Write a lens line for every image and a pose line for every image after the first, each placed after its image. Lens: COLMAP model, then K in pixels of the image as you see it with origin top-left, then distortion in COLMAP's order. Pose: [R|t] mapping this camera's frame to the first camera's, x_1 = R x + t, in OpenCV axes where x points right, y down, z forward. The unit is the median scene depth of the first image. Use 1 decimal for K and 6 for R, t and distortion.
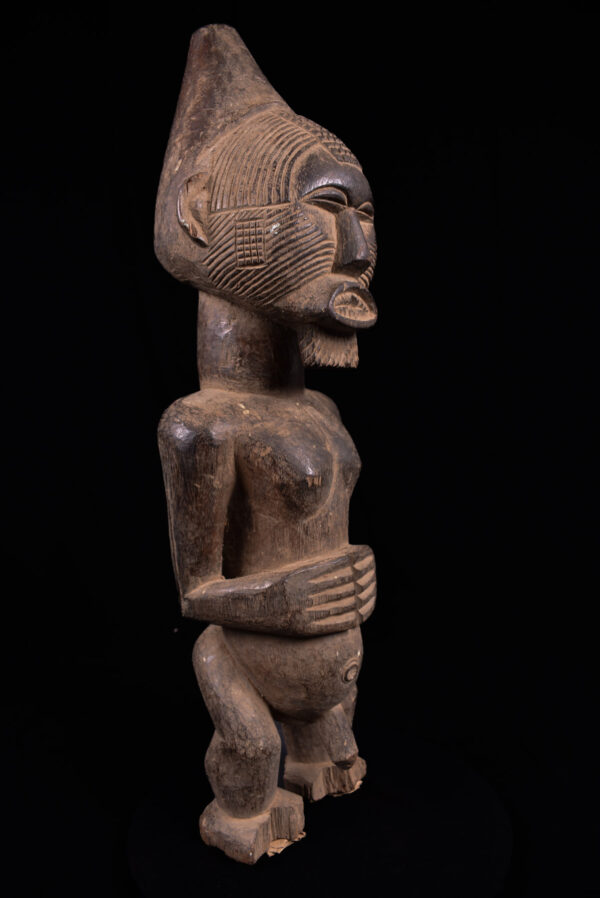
lens RADIAL K [[696.2, 0, 299.7], [0, 696.2, 449.4], [0, 0, 1]] dist [-0.101051, 0.012757]
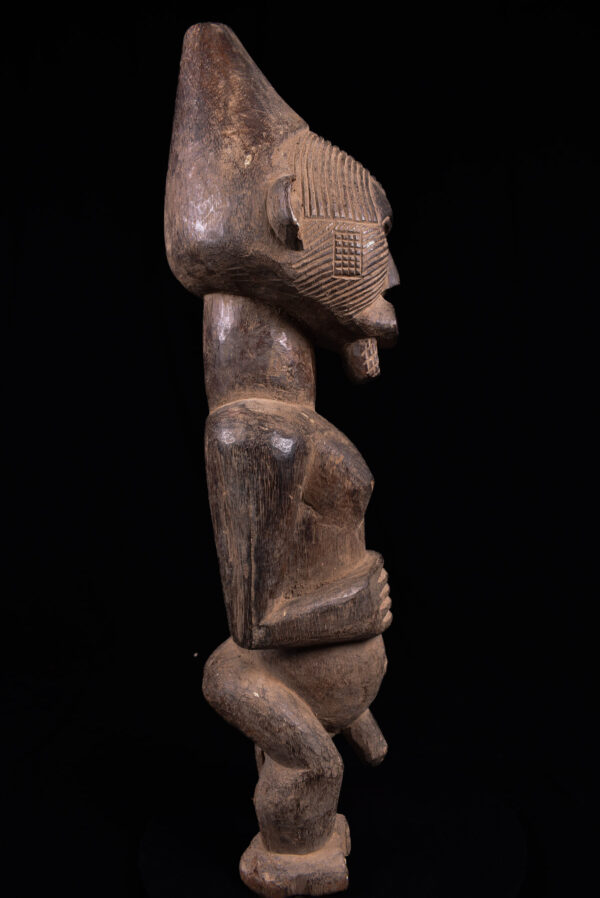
lens RADIAL K [[696.2, 0, 300.9], [0, 696.2, 449.8], [0, 0, 1]] dist [-0.101051, 0.012757]
pose [[0.742973, -0.020135, 0.669018, -0.766193], [0.072897, 0.996036, -0.050979, 0.037045], [-0.665339, 0.086646, 0.741496, 0.286570]]
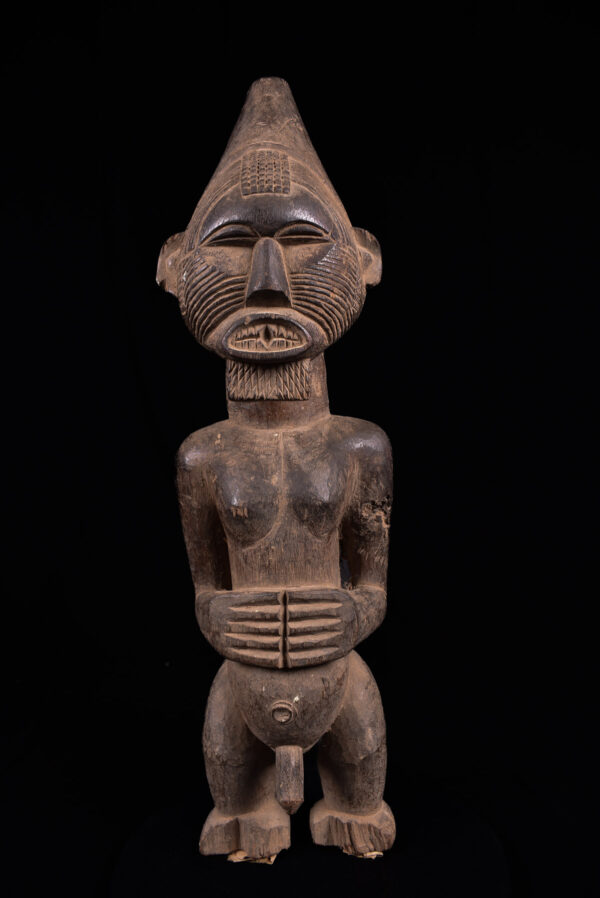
lens RADIAL K [[696.2, 0, 298.8], [0, 696.2, 448.6], [0, 0, 1]] dist [-0.101051, 0.012757]
pose [[0.619991, 0.045779, -0.783272, 0.873973], [-0.056010, 0.998332, 0.014014, -0.066747], [0.782607, 0.035183, 0.621521, 0.431195]]
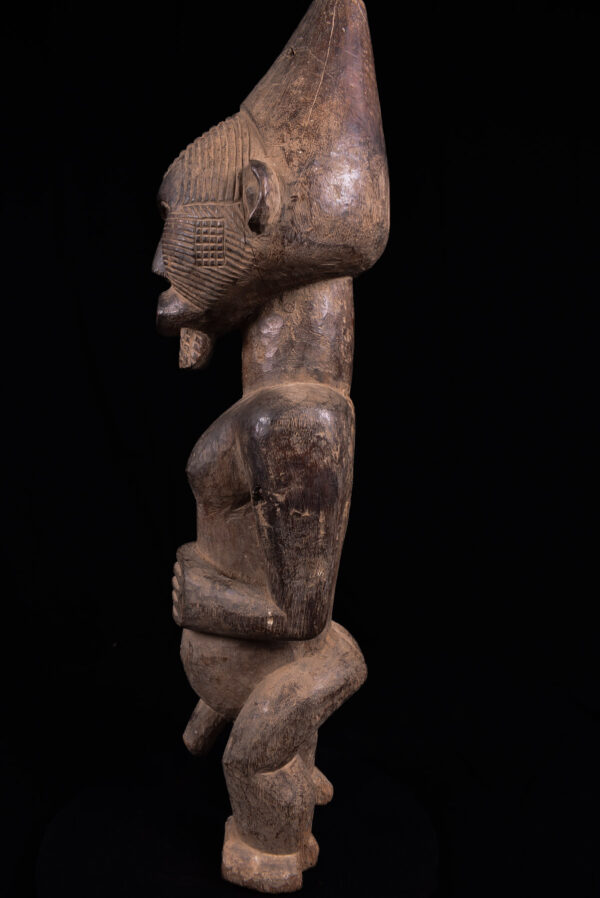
lens RADIAL K [[696.2, 0, 300.2], [0, 696.2, 448.2], [0, 0, 1]] dist [-0.101051, 0.012757]
pose [[-0.808519, 0.071104, -0.584158, 0.559590], [-0.033700, 0.985450, 0.166593, -0.185413], [0.587504, 0.154379, -0.794359, 2.015633]]
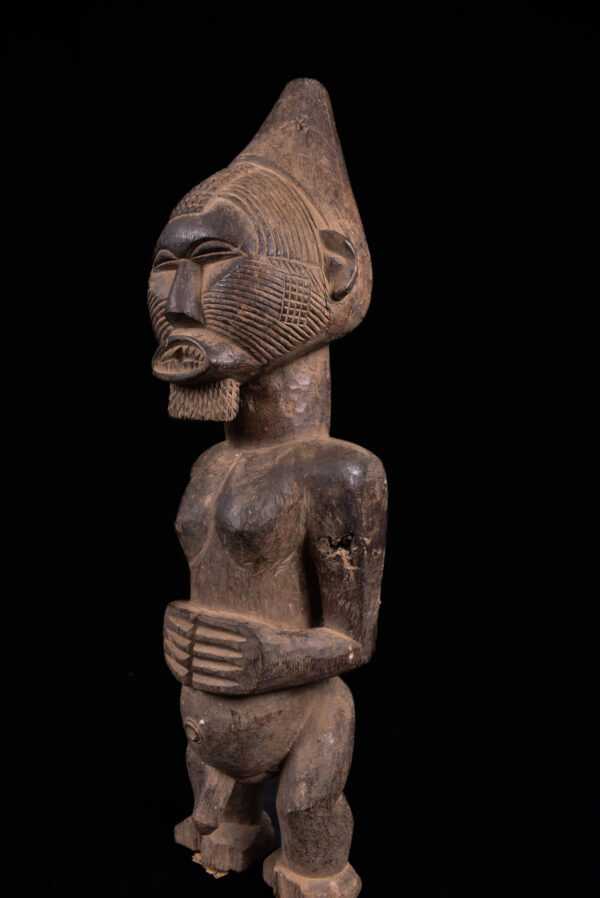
lens RADIAL K [[696.2, 0, 300.9], [0, 696.2, 450.8], [0, 0, 1]] dist [-0.101051, 0.012757]
pose [[-0.017881, 0.077407, -0.996839, 1.060798], [-0.099719, 0.991890, 0.078812, -0.171349], [0.994855, 0.100813, -0.010017, 1.188214]]
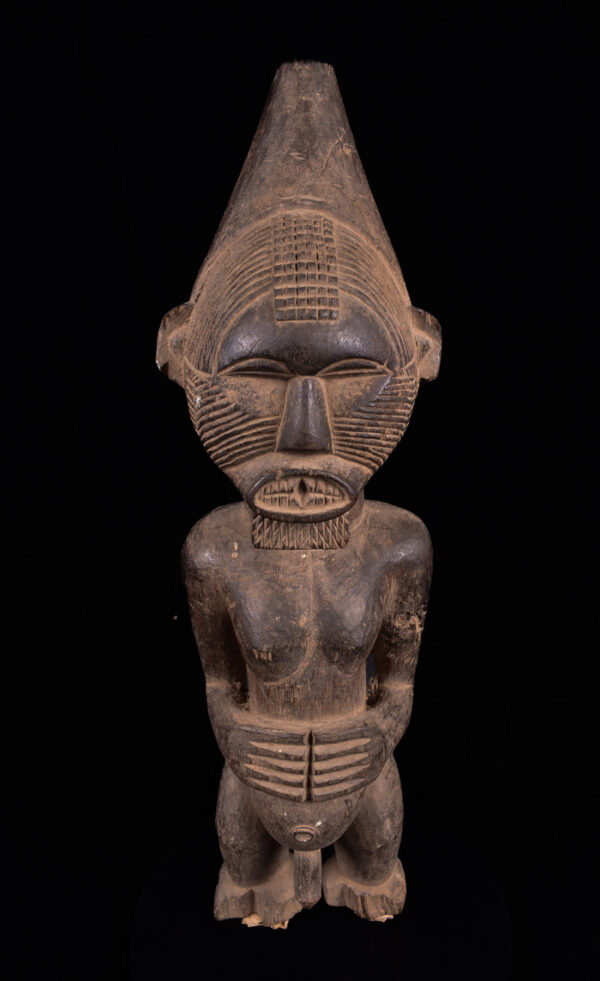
lens RADIAL K [[802.7, 0, 343.9], [0, 802.7, 460.9], [0, 0, 1]] dist [-0.097564, -0.000098]
pose [[0.669713, 0.303078, -0.677959, 0.728043], [-0.105685, 0.942534, 0.316956, -0.540560], [0.735062, -0.140620, 0.663258, 0.420238]]
